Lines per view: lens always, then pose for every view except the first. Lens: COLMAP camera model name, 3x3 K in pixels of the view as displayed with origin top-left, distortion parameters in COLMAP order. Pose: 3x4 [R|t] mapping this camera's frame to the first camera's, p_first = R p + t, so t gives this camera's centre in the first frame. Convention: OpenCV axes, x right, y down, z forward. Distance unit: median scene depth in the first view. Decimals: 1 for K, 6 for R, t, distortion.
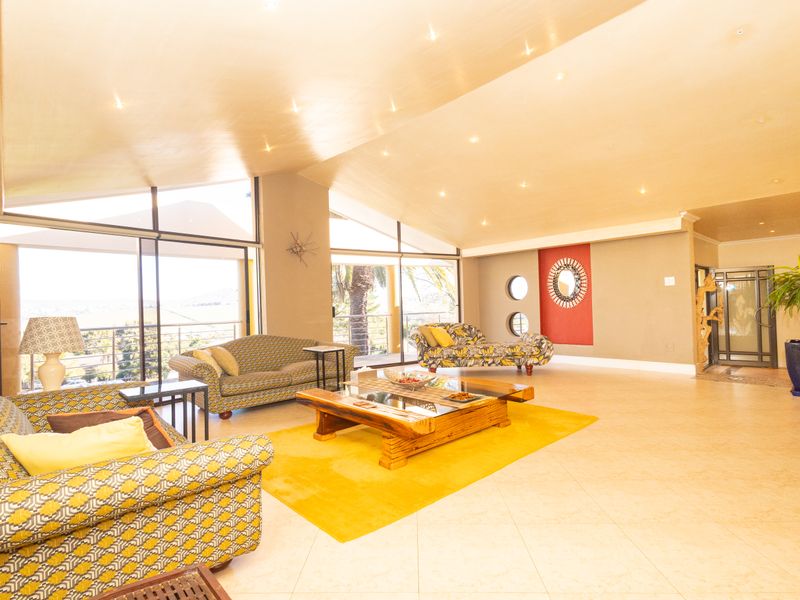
lens RADIAL K [[411.8, 0, 397.5], [0, 411.8, 301.2], [0, 0, 1]] dist [0.004562, 0.000611]
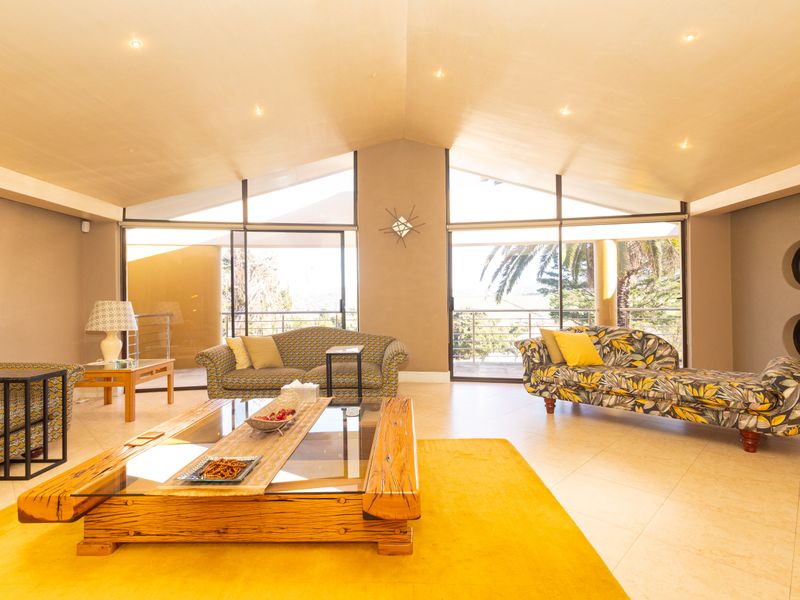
lens RADIAL K [[411.8, 0, 400.3], [0, 411.8, 300.7], [0, 0, 1]] dist [0.004562, 0.000611]
pose [[0.730658, 0.020920, -0.682423, 0.350701], [-0.005086, 0.999670, 0.025200, 0.000549], [0.682725, -0.014941, 0.730523, 0.398045]]
